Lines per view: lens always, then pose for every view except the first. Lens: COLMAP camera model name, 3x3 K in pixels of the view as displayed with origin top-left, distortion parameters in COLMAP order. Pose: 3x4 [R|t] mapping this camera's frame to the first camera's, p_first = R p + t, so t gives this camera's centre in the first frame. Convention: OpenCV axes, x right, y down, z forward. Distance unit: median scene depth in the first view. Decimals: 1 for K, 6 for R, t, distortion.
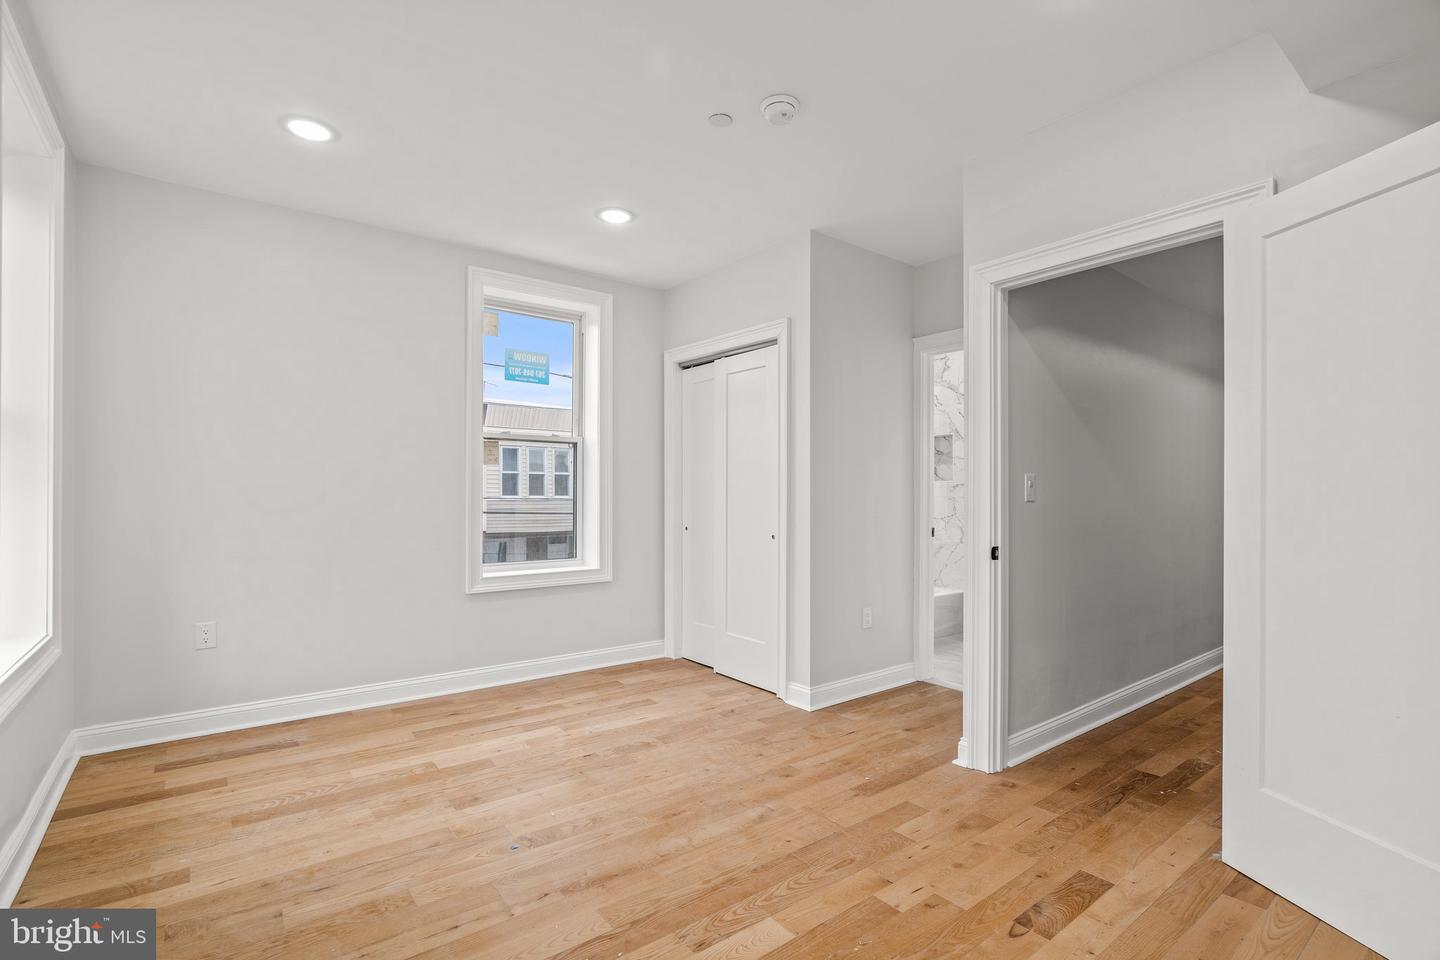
lens RADIAL K [[659.7, 0, 722.3], [0, 659.7, 495.9], [0, 0, 1]] dist [-0.002007, 0.000064]
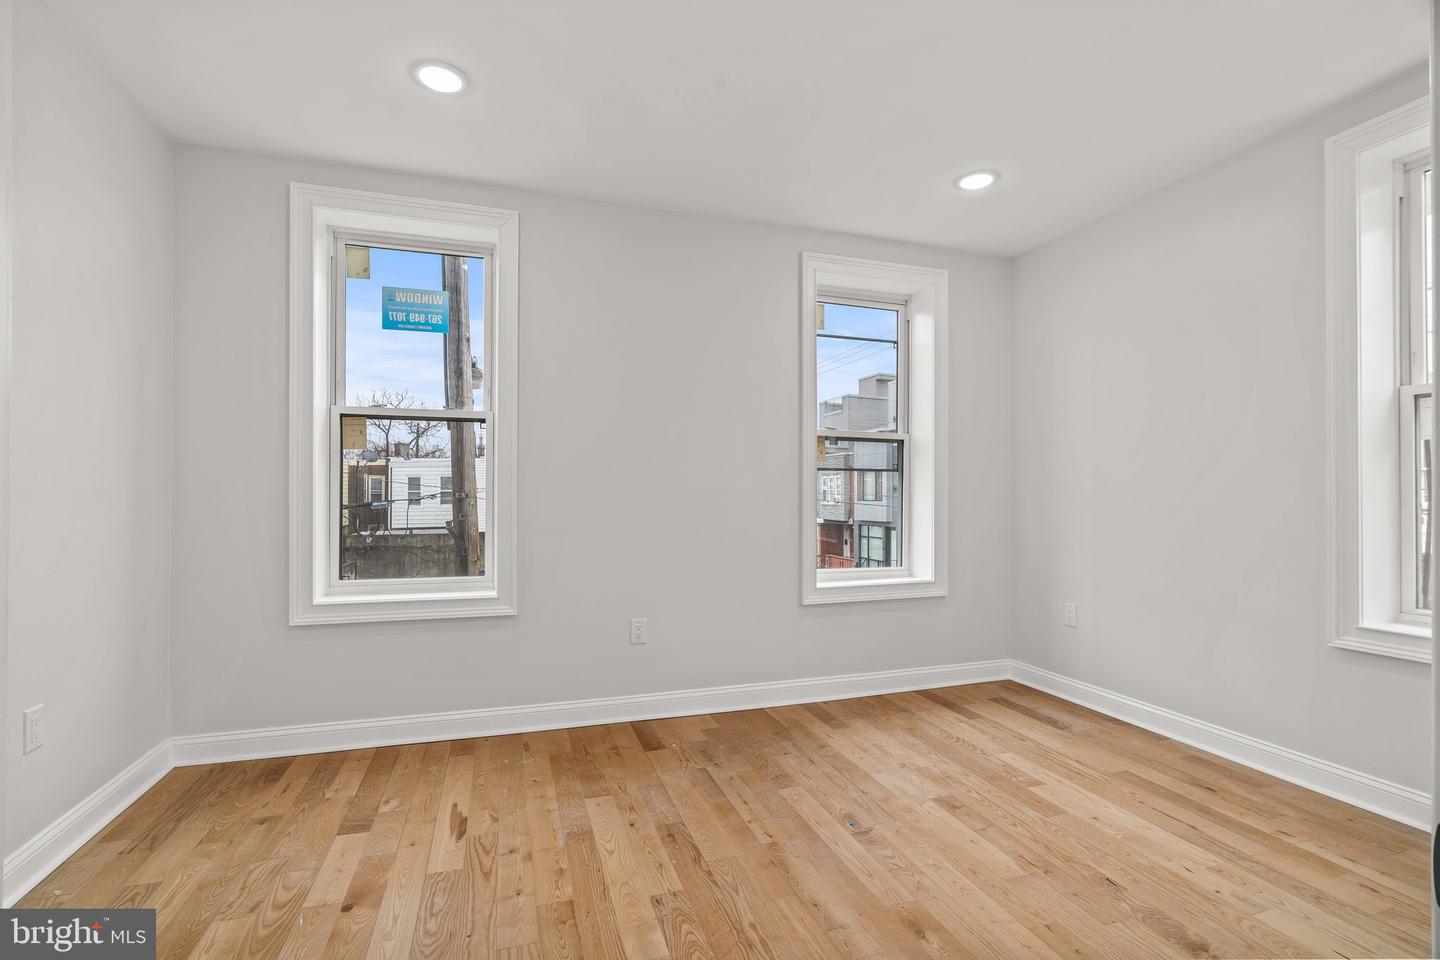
lens RADIAL K [[659.7, 0, 722.3], [0, 659.7, 495.9], [0, 0, 1]] dist [-0.002007, 0.000064]
pose [[-0.328735, -0.001333, -0.944421, 0.634048], [-0.000373, 0.999999, -0.001282, -0.002548], [0.944422, -0.000069, -0.328736, 0.944038]]
